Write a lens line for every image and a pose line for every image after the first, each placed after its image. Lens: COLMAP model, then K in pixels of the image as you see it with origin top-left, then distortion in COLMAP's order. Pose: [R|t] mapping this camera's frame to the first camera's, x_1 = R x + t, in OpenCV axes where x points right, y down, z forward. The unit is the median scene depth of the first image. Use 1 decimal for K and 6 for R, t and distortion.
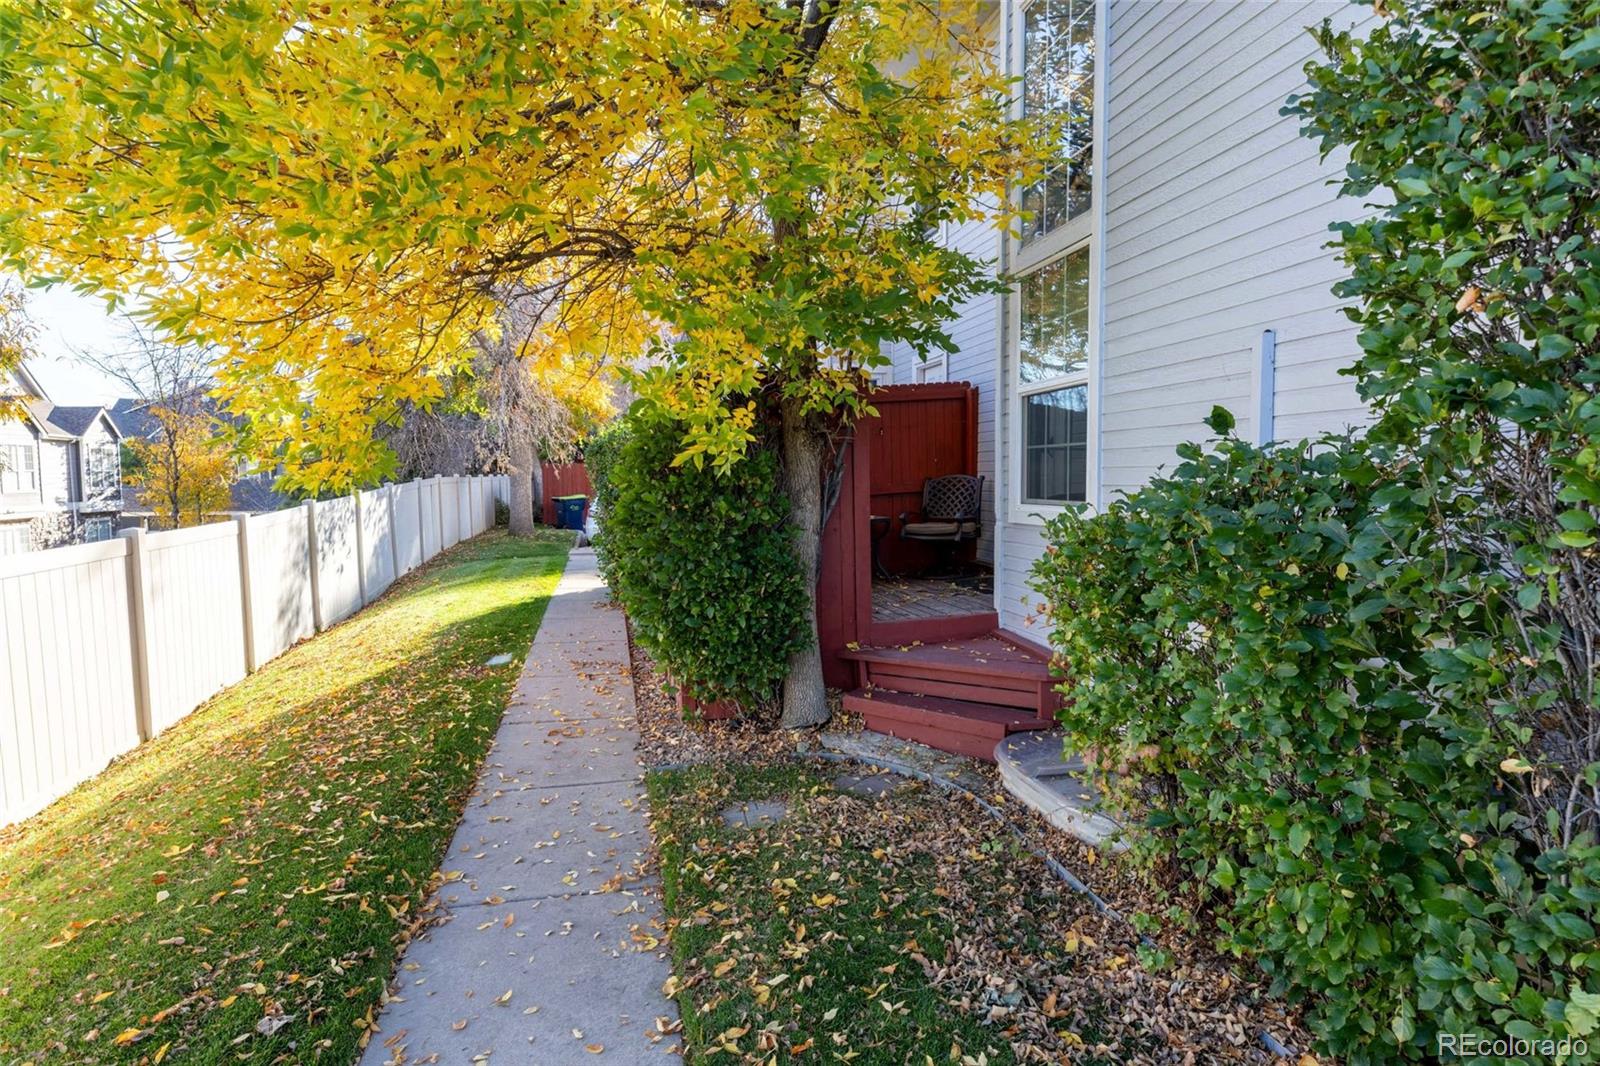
lens RADIAL K [[878.3, 0, 800.0], [0, 878.3, 533.0], [0, 0, 1]] dist [-0.000162, 0.000110]
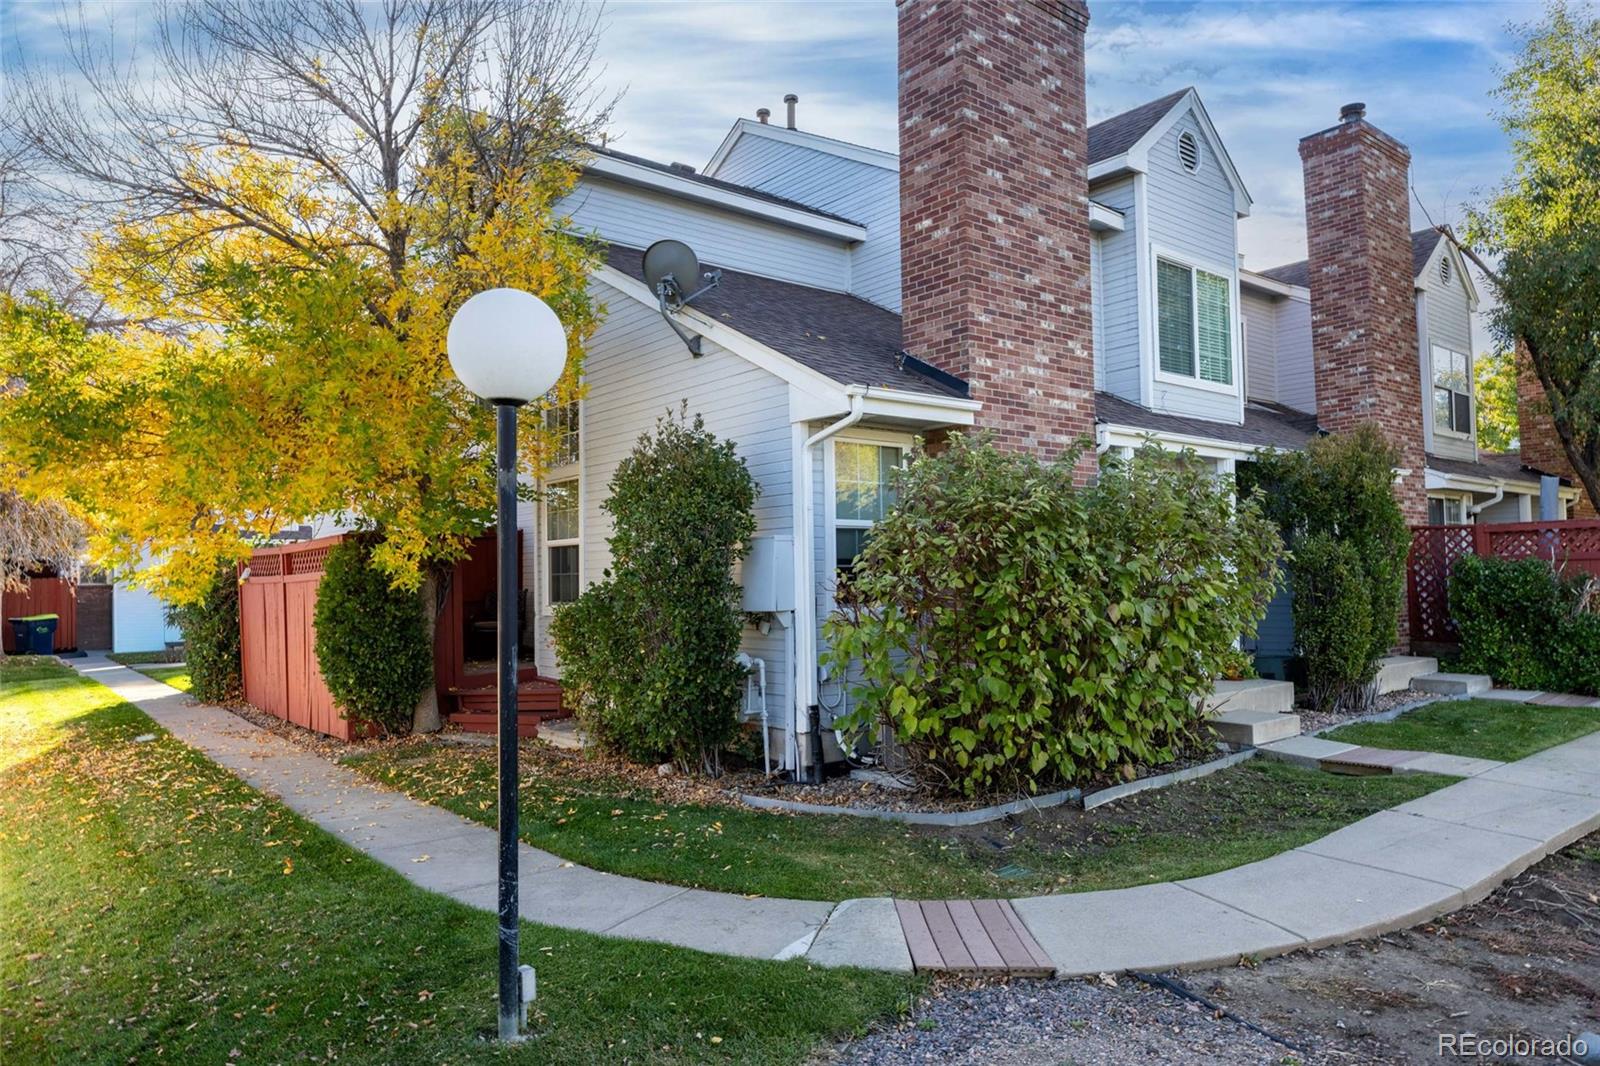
lens RADIAL K [[1022.0, 0, 800.0], [0, 1022.0, 533.0], [0, 0, 1]] dist [0.001711, 0.000309]
pose [[0.892894, 0.010240, 0.450150, -0.313341], [0.041277, 0.993670, -0.104479, 0.080007], [-0.448370, 0.111870, 0.886820, -1.480560]]
